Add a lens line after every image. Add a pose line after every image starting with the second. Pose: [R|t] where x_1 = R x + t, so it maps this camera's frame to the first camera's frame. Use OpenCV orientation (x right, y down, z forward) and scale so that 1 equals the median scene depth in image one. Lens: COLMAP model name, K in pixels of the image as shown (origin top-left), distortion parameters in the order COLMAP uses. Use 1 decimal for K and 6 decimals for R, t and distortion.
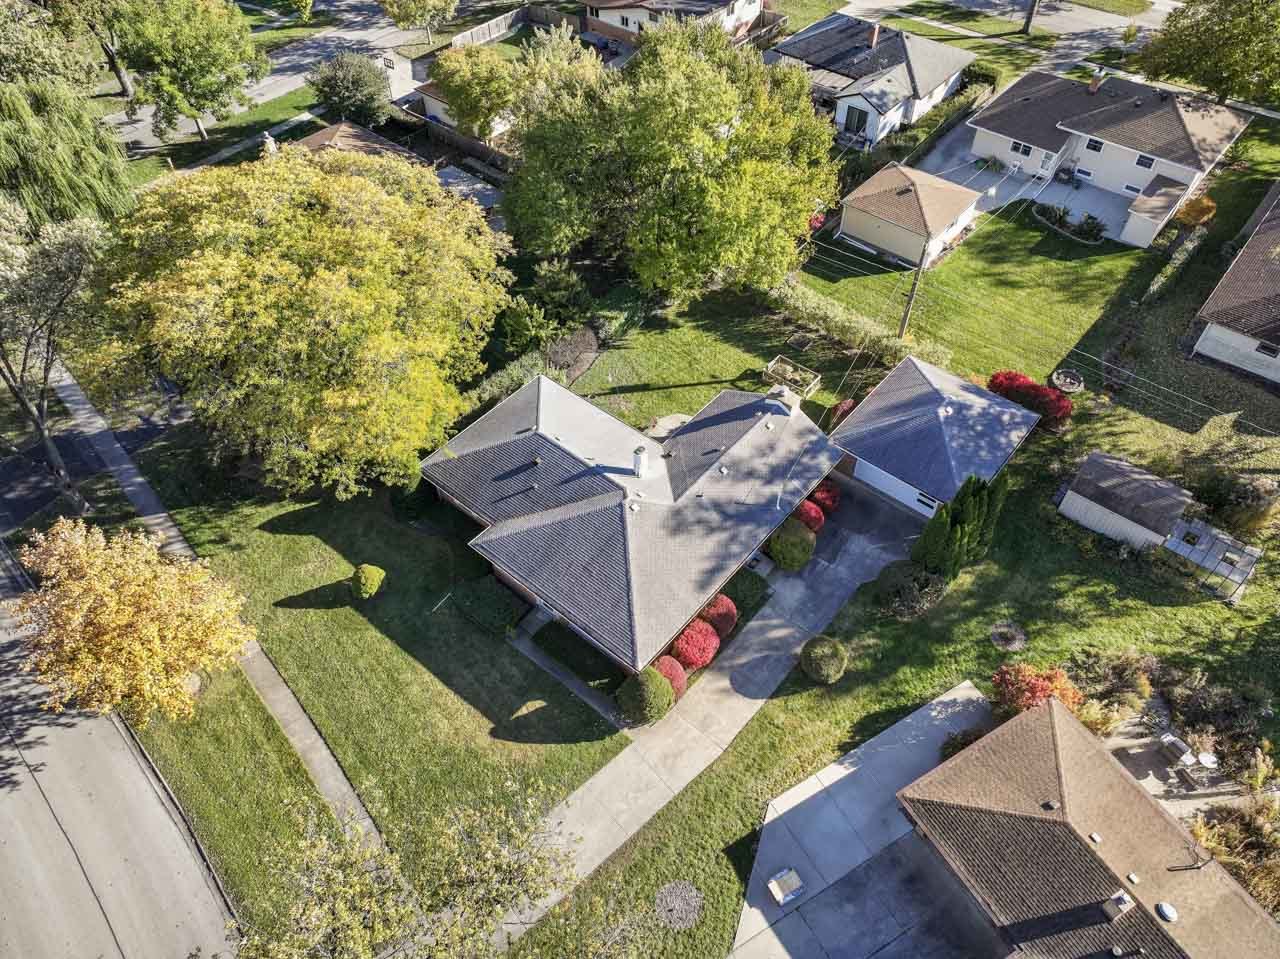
lens RADIAL K [[884.7, 0, 646.5], [0, 884.7, 473.1], [0, 0, 1]] dist [-0.000722, 0.022654]
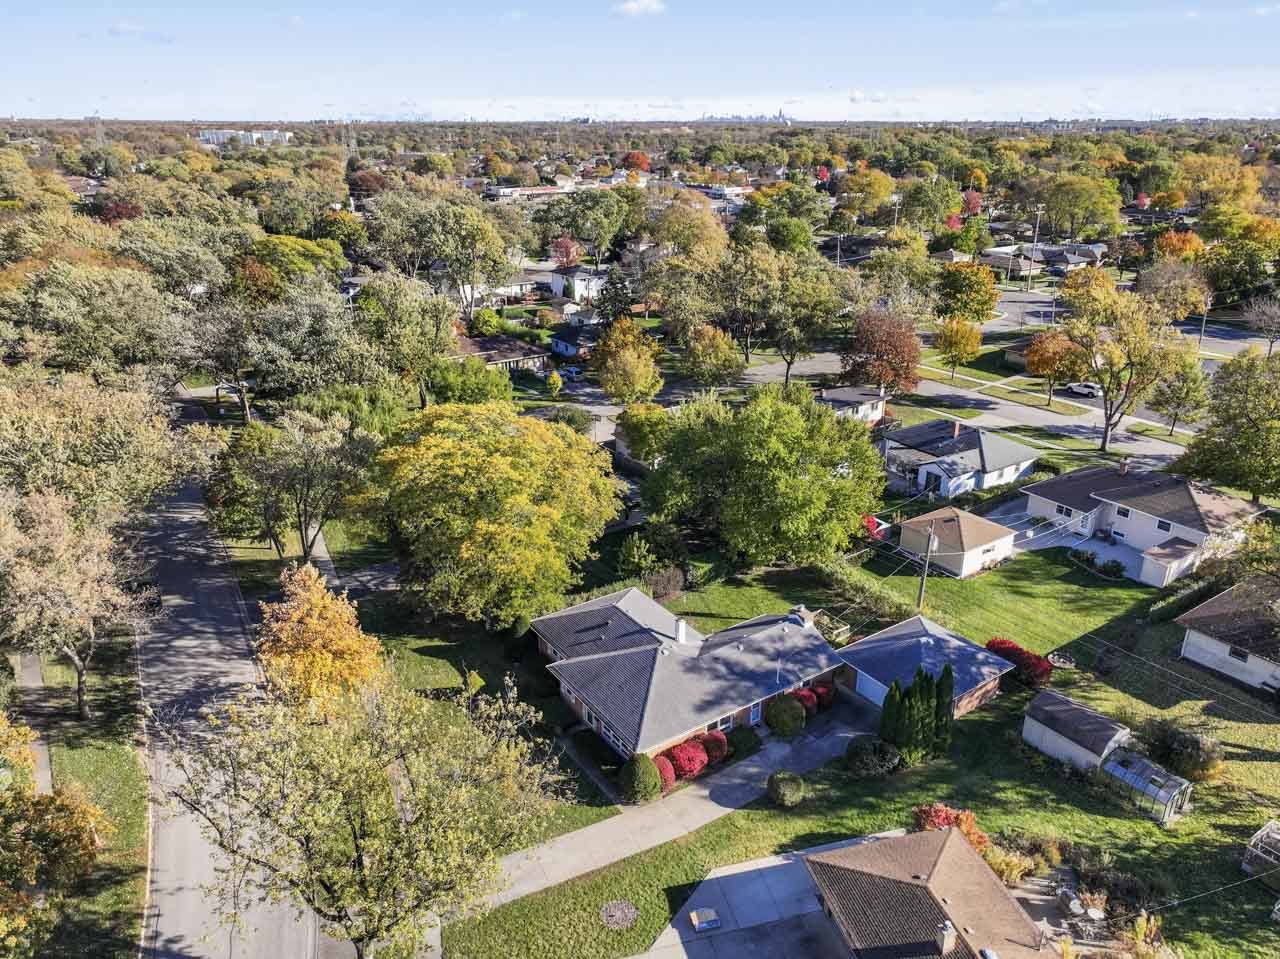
lens RADIAL K [[884.7, 0, 646.5], [0, 884.7, 473.1], [0, 0, 1]] dist [-0.000722, 0.022654]
pose [[0.963537, 0.104142, -0.246476, 0.207910], [-0.205053, 0.879168, -0.430136, 0.303653], [0.171899, 0.464993, 0.868466, -0.248646]]
